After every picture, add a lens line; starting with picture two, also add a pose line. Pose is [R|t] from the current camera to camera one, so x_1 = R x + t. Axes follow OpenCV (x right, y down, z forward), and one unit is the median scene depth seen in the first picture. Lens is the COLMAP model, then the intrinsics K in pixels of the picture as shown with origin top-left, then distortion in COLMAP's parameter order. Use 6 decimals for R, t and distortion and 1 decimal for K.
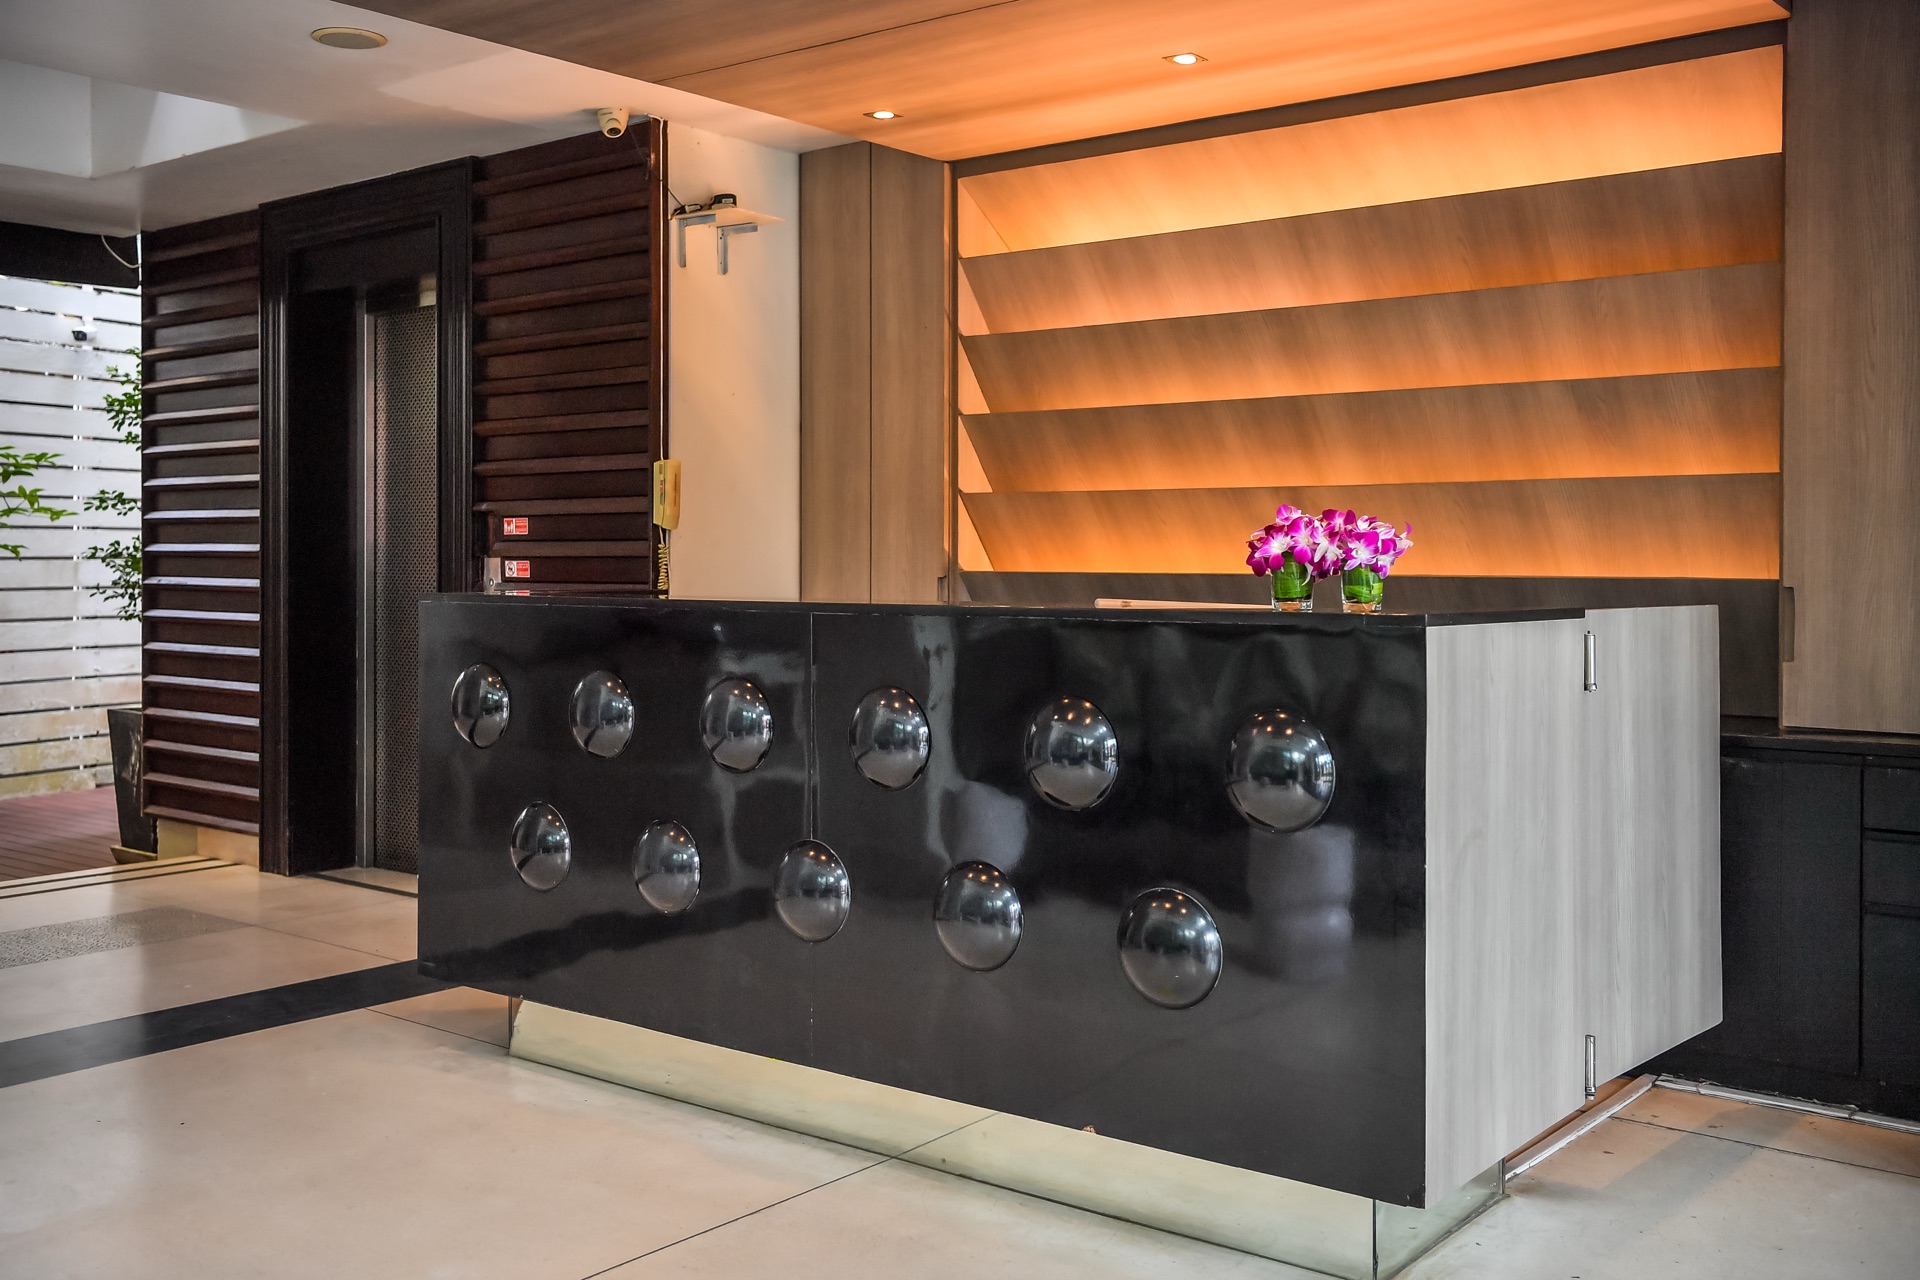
lens RADIAL K [[1816.1, 0, 947.8], [0, 1816.1, 562.7], [0, 0, 1]] dist [-0.015639, 0.018397]
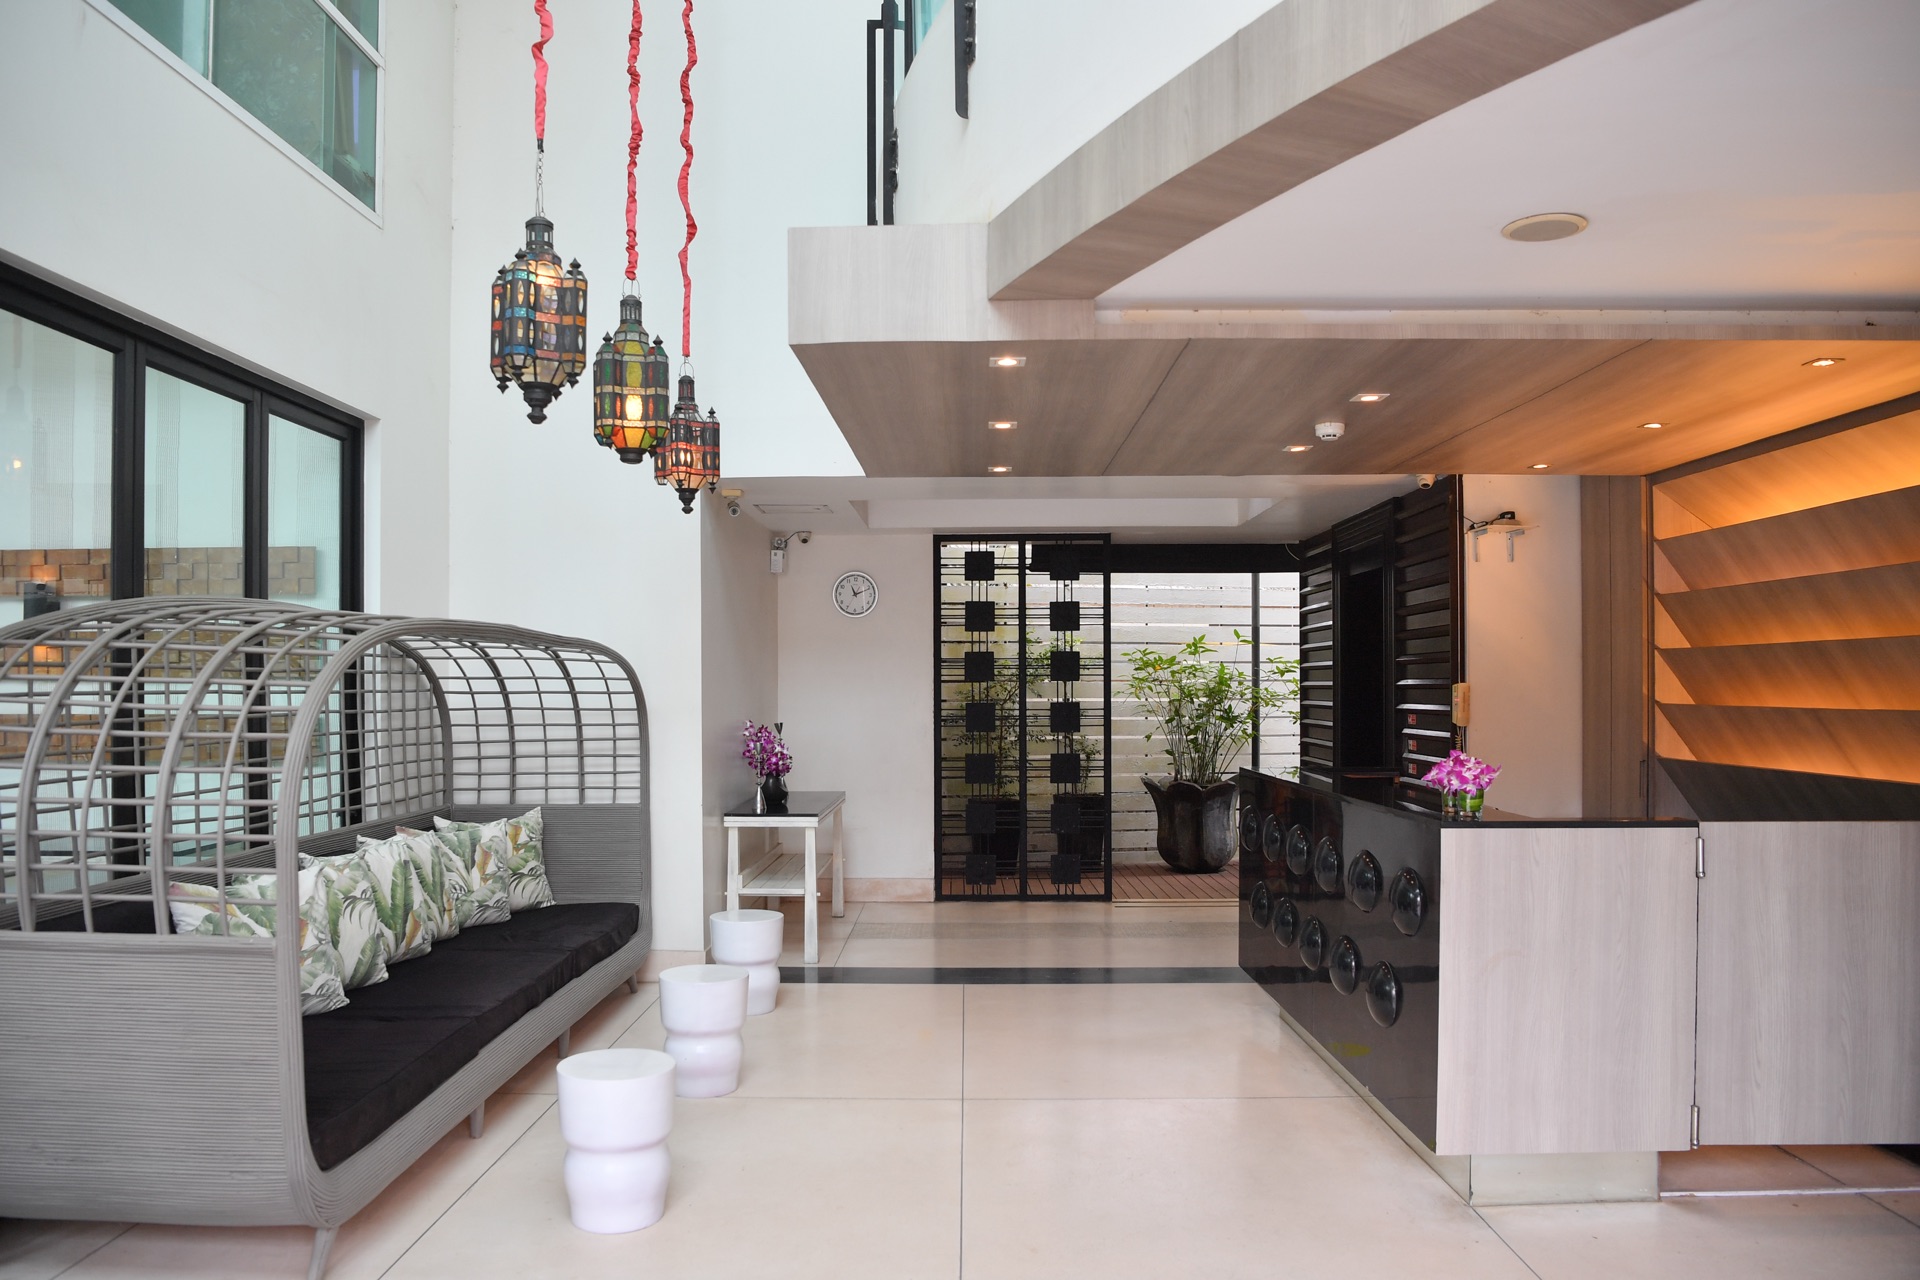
lens RADIAL K [[1353.6, 0, 962.2], [0, 1353.6, 696.9], [0, 0, 1]] dist [-0.053594, 0.003708]
pose [[0.619952, 0.002546, -0.784636, 0.528651], [0.001028, 0.999991, 0.004058, -0.051744], [0.784639, -0.003322, 0.619944, -0.093169]]
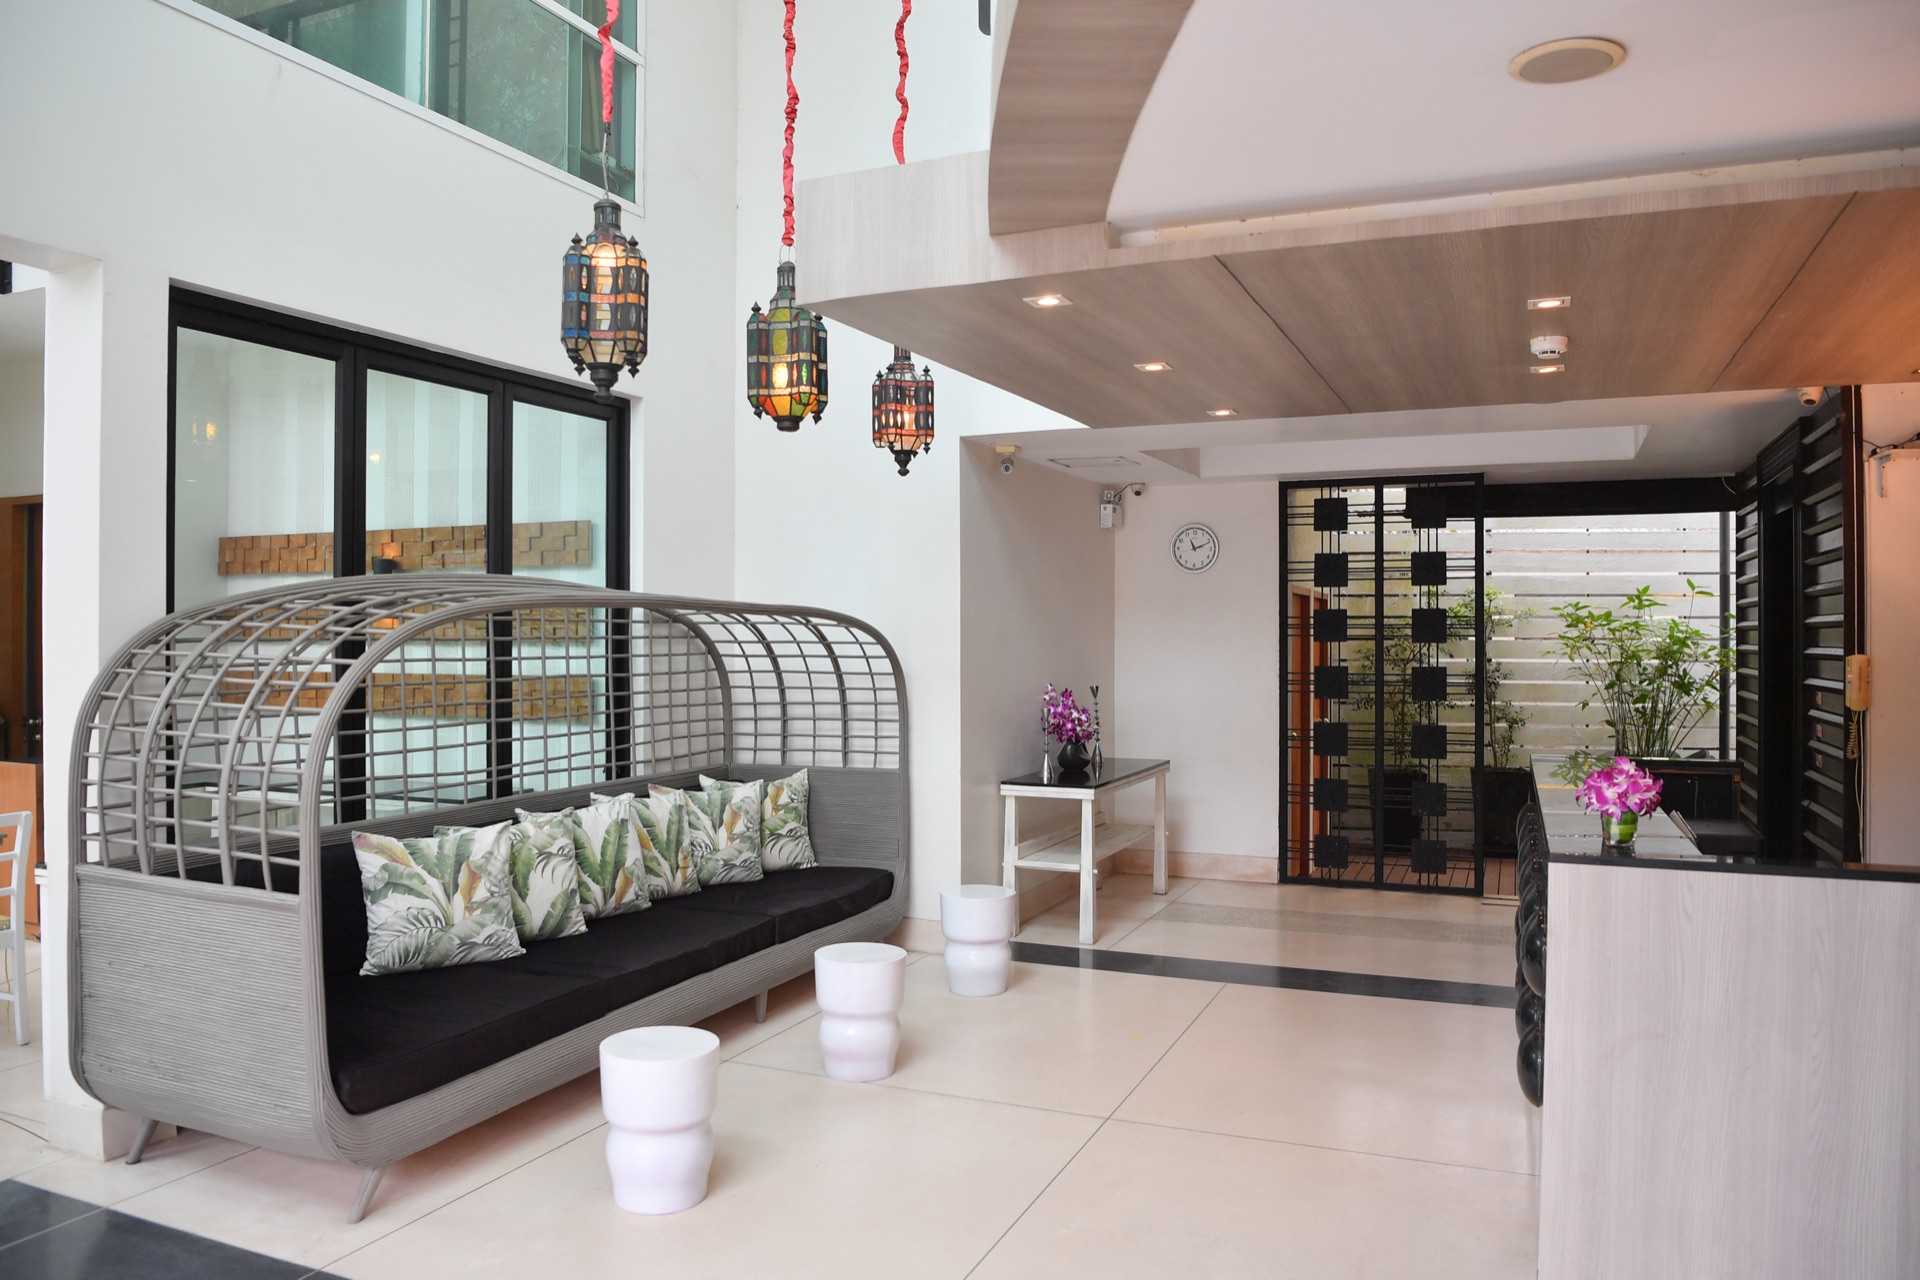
lens RADIAL K [[1379.4, 0, 955.9], [0, 1379.4, 644.4], [0, 0, 1]] dist [-0.067448, -0.001689]
pose [[0.268706, 0.005463, -0.963207, 0.591054], [-0.002926, 0.999984, 0.004855, -0.068753], [0.963218, 0.001514, 0.268718, 0.158955]]
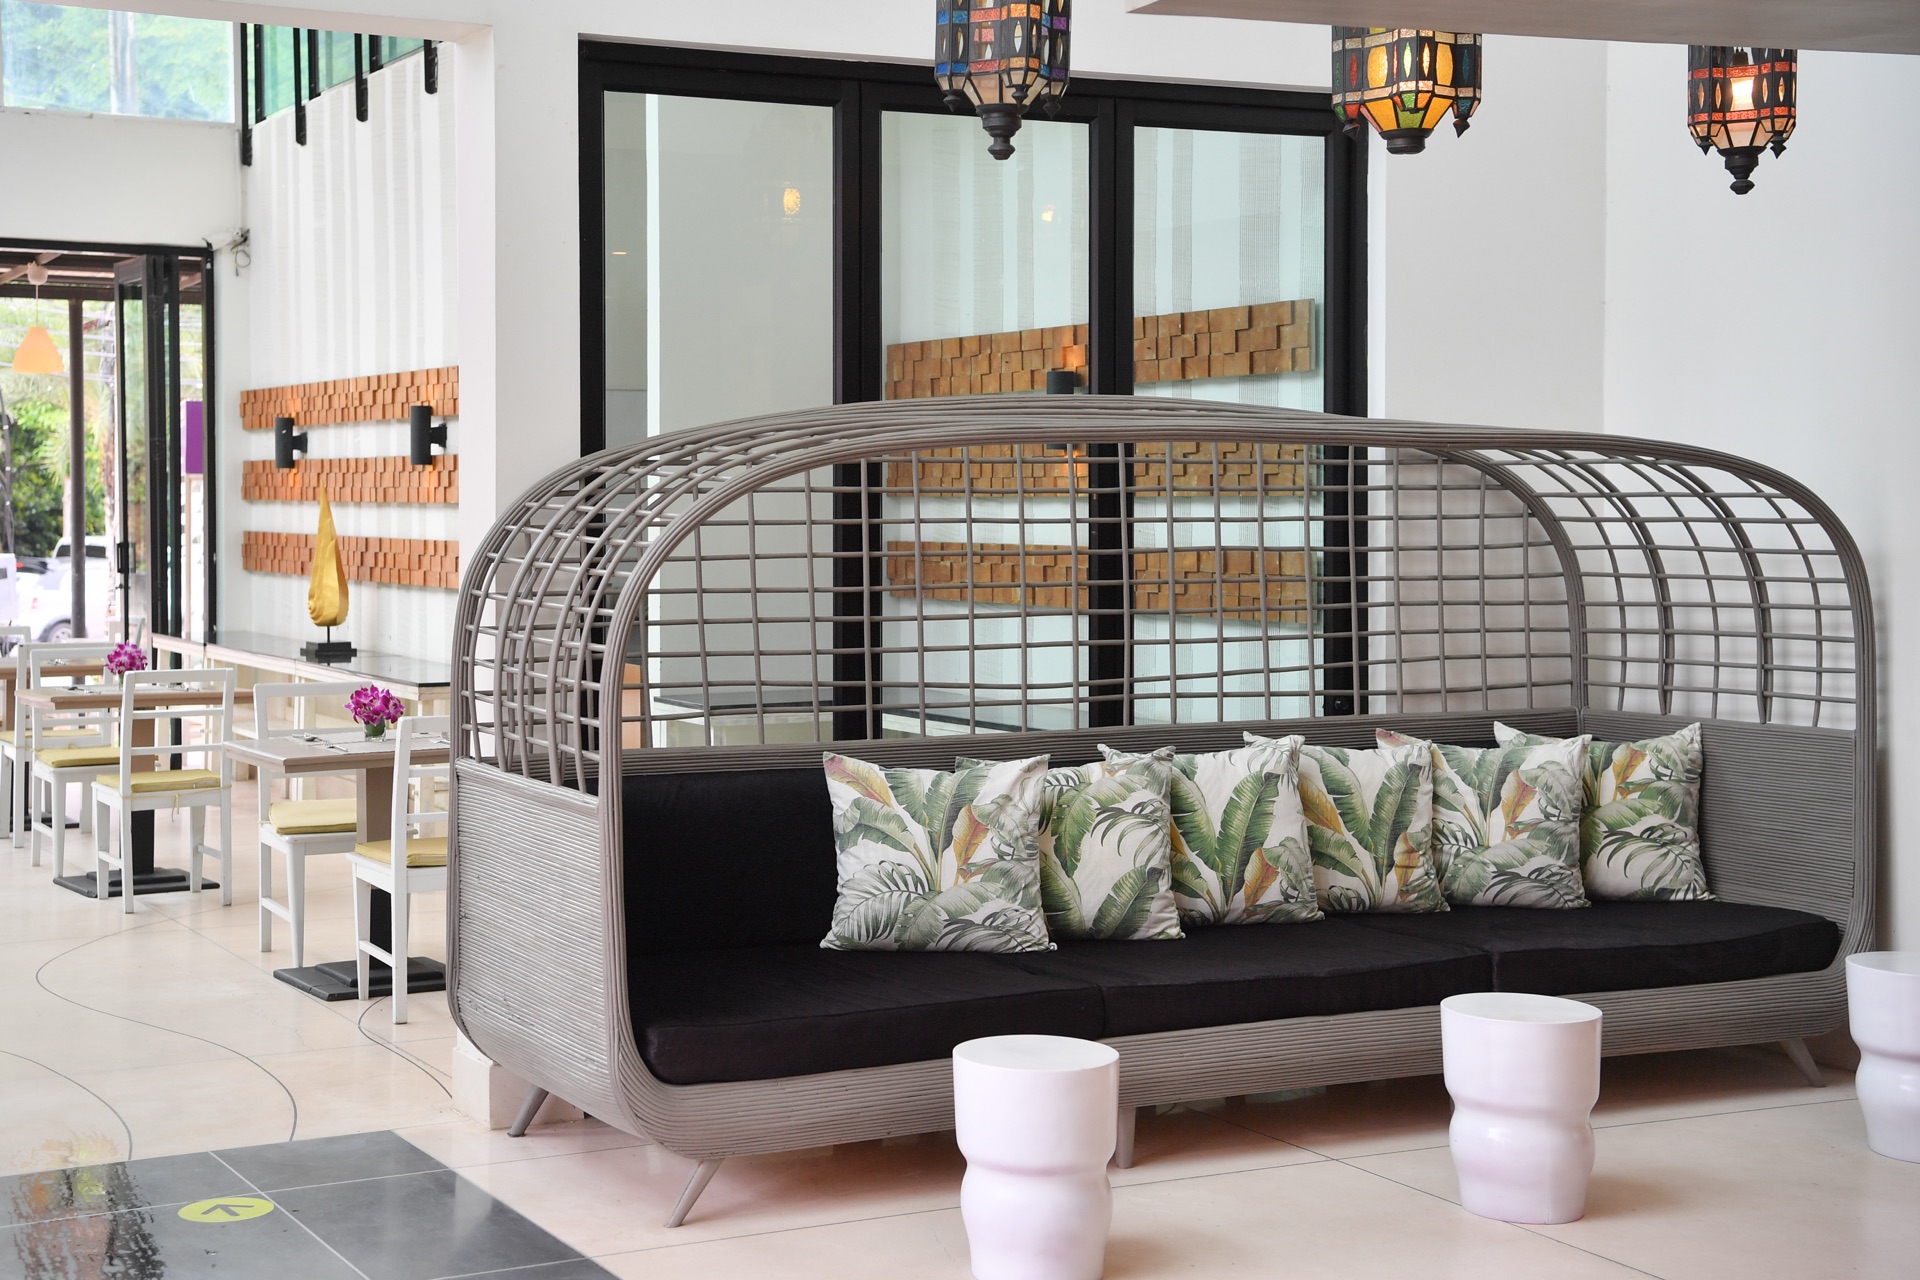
lens RADIAL K [[2767.1, 0, 719.3], [0, 2767.1, 529.7], [0, 0, 1]] dist [0.107177, 0.027127]
pose [[-0.432747, 0.010678, -0.901452, 0.846875], [0.000499, 0.999933, 0.011605, -0.063486], [0.901515, 0.004572, -0.432723, 0.542588]]
